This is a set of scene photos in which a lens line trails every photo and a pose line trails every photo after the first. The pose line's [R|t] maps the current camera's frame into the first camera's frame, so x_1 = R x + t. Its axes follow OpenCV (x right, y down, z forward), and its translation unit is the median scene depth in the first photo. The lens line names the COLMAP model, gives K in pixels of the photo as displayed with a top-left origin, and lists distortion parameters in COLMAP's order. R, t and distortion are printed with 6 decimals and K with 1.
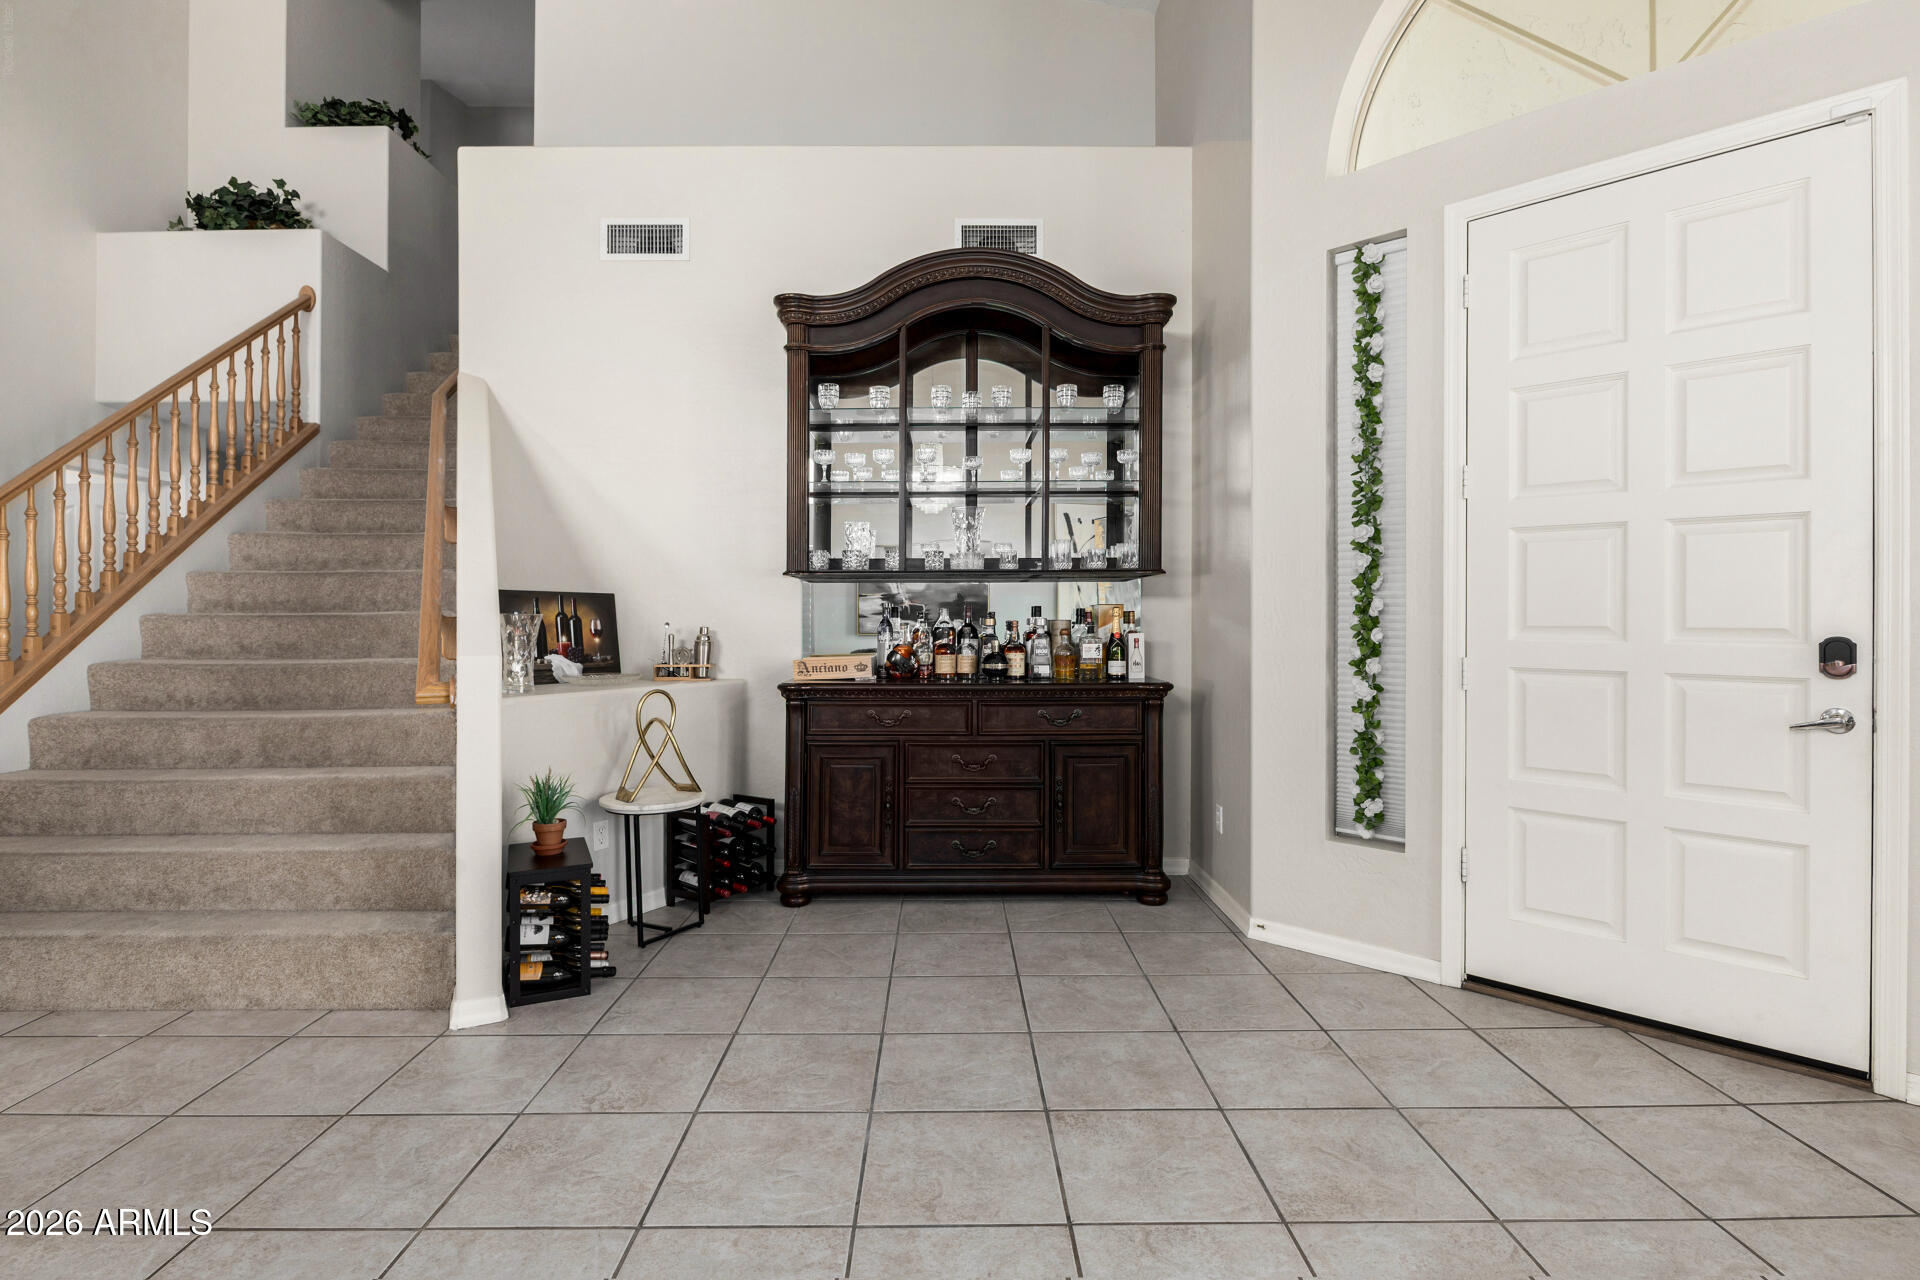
lens RADIAL K [[901.1, 0, 956.3], [0, 901.1, 627.5], [0, 0, 1]] dist [-0.003108, -0.001804]
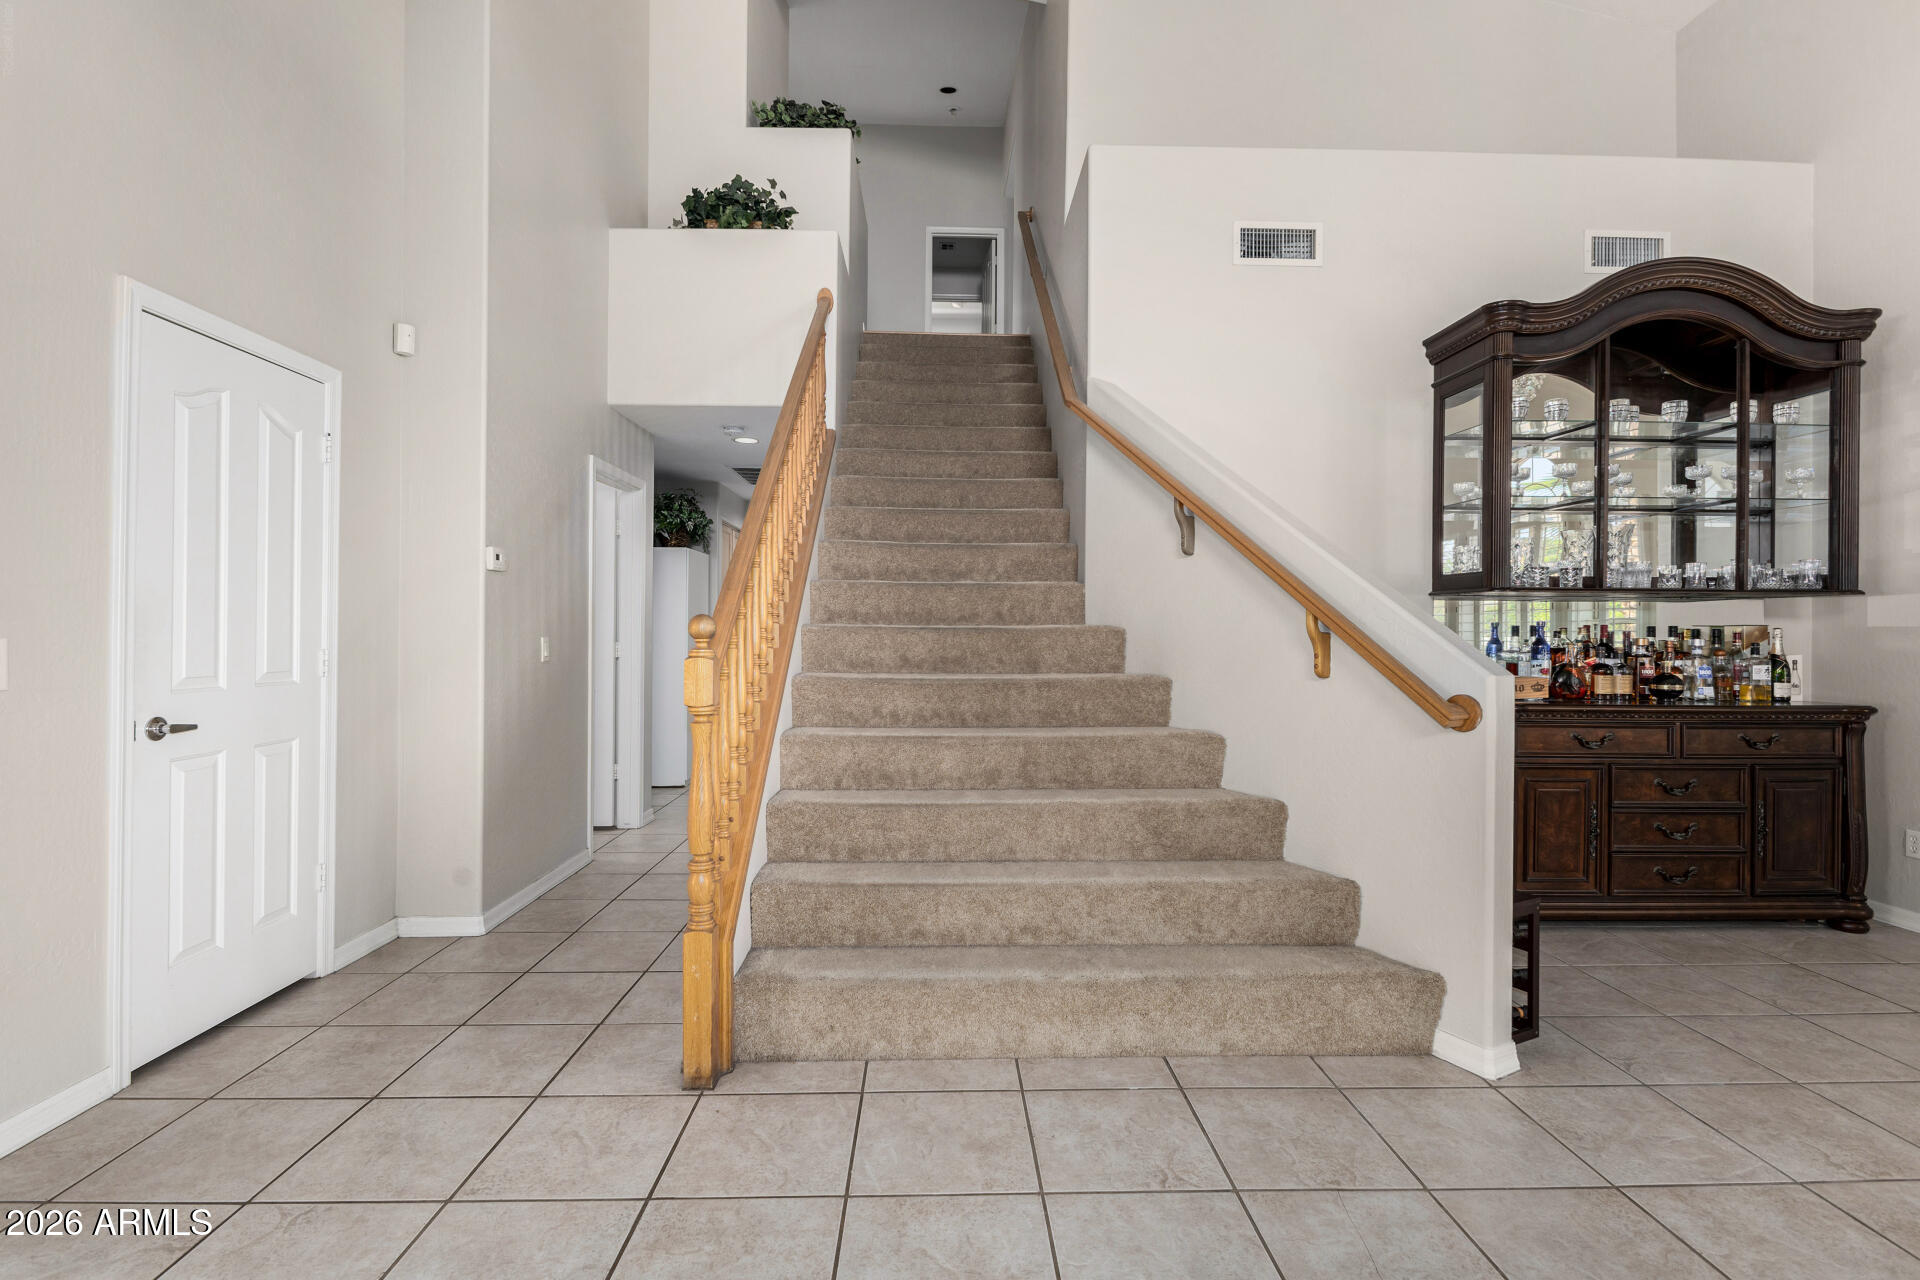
lens RADIAL K [[864.9, 0, 960.0], [0, 864.9, 640.0], [0, 0, 1]] dist [-0.003050, -0.000581]
pose [[0.999819, 0.009874, 0.016256, -0.770137], [-0.009842, 0.999950, -0.002020, 0.001459], [-0.016275, 0.001860, 0.999866, 0.081826]]
